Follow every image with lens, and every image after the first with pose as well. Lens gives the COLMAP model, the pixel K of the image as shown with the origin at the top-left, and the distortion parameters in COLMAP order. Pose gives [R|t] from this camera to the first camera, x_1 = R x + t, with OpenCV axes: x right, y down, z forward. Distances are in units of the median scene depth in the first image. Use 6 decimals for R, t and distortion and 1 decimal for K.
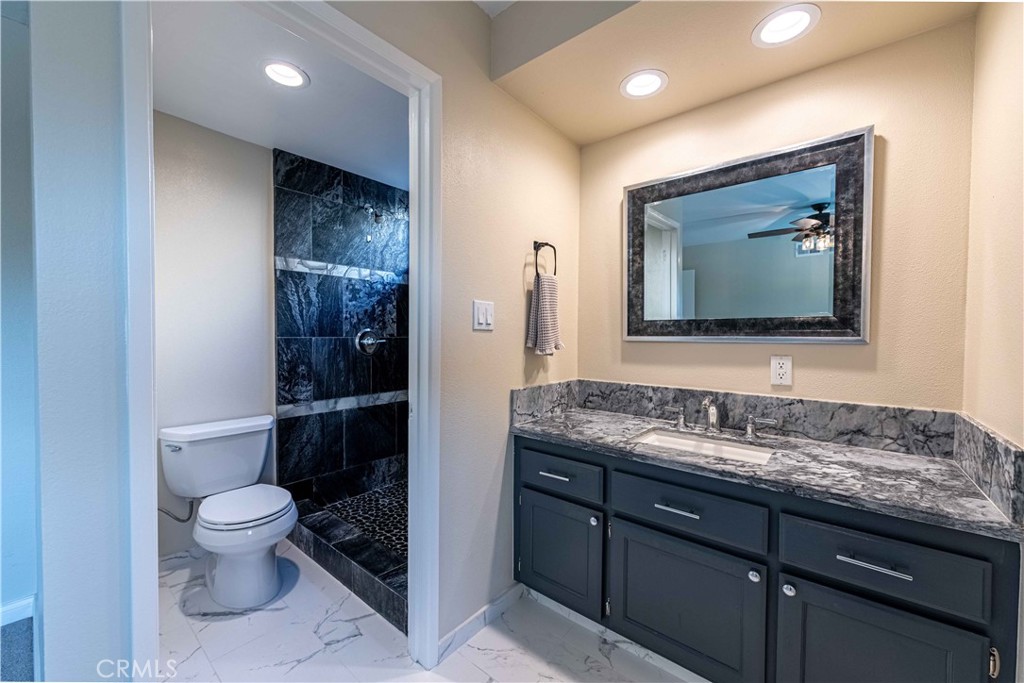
lens RADIAL K [[399.3, 0, 511.0], [0, 399.3, 344.7], [0, 0, 1]] dist [0.008385, -0.002446]
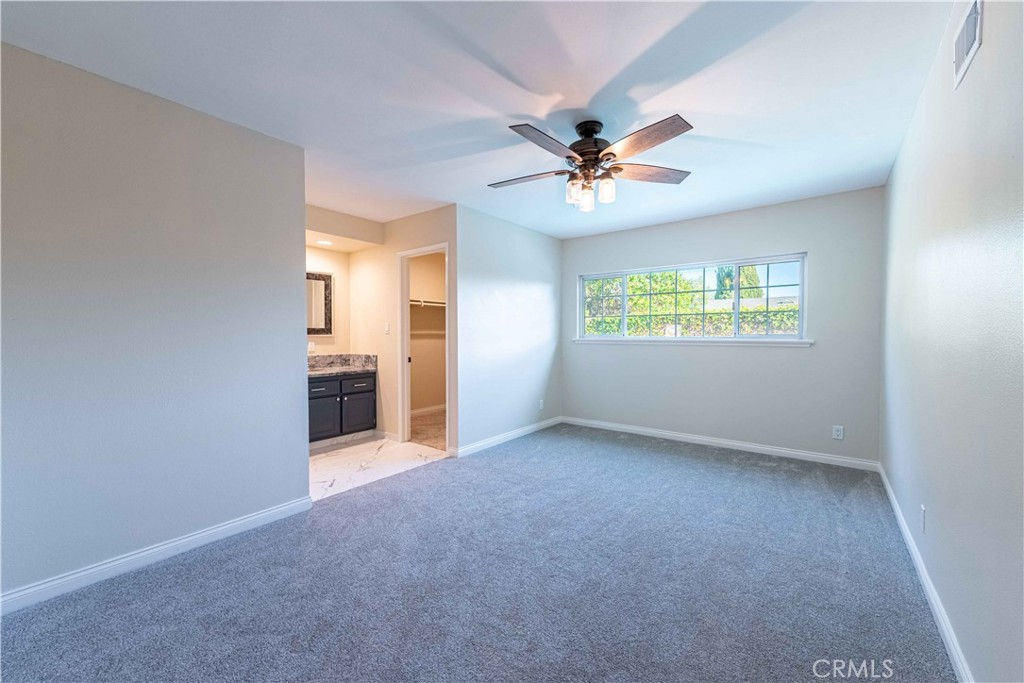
lens RADIAL K [[399.3, 0, 511.0], [0, 399.3, 344.7], [0, 0, 1]] dist [0.008385, -0.002446]
pose [[-0.038328, -0.033941, 0.998689, -1.516639], [0.024828, 0.999082, 0.034908, -0.008657], [-0.998957, 0.026134, -0.037450, -0.226118]]
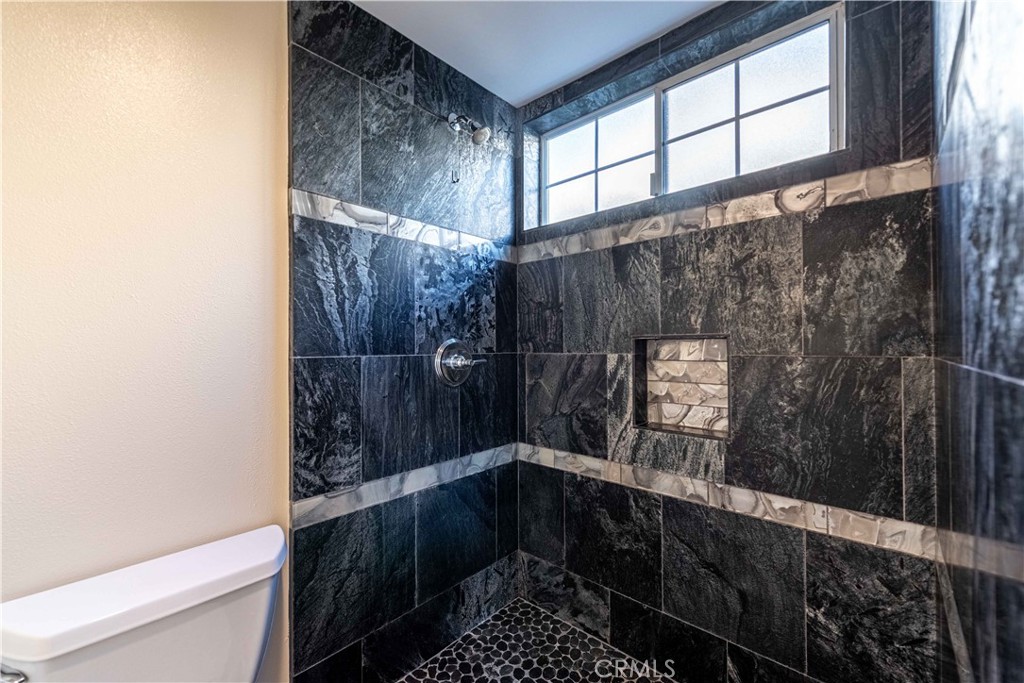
lens RADIAL K [[417.3, 0, 512.5], [0, 417.3, 344.7], [0, 0, 1]] dist [0.008129, -0.000270]
pose [[0.999041, -0.010235, -0.042572, -0.301050], [0.008940, 0.999494, -0.030510, -0.015761], [0.042862, 0.030100, 0.998627, 0.511532]]
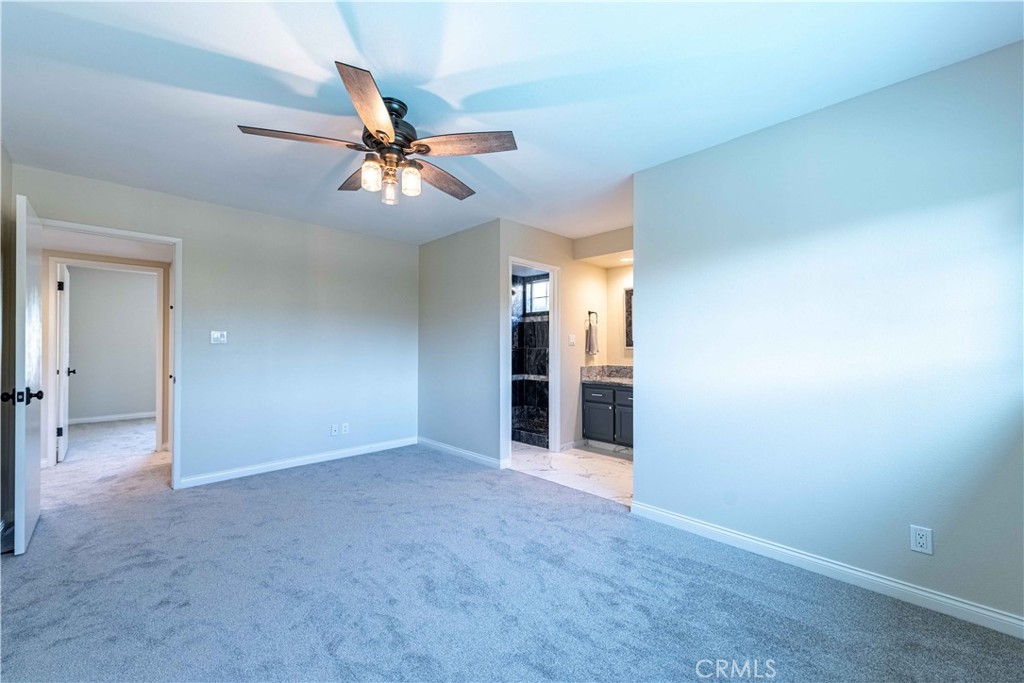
lens RADIAL K [[399.3, 0, 511.0], [0, 399.3, 344.7], [0, 0, 1]] dist [0.008385, -0.002446]
pose [[0.994640, -0.005933, -0.103226, -0.141237], [0.002764, 0.999521, -0.030821, 0.033041], [0.103359, 0.030370, 0.994180, -1.306148]]
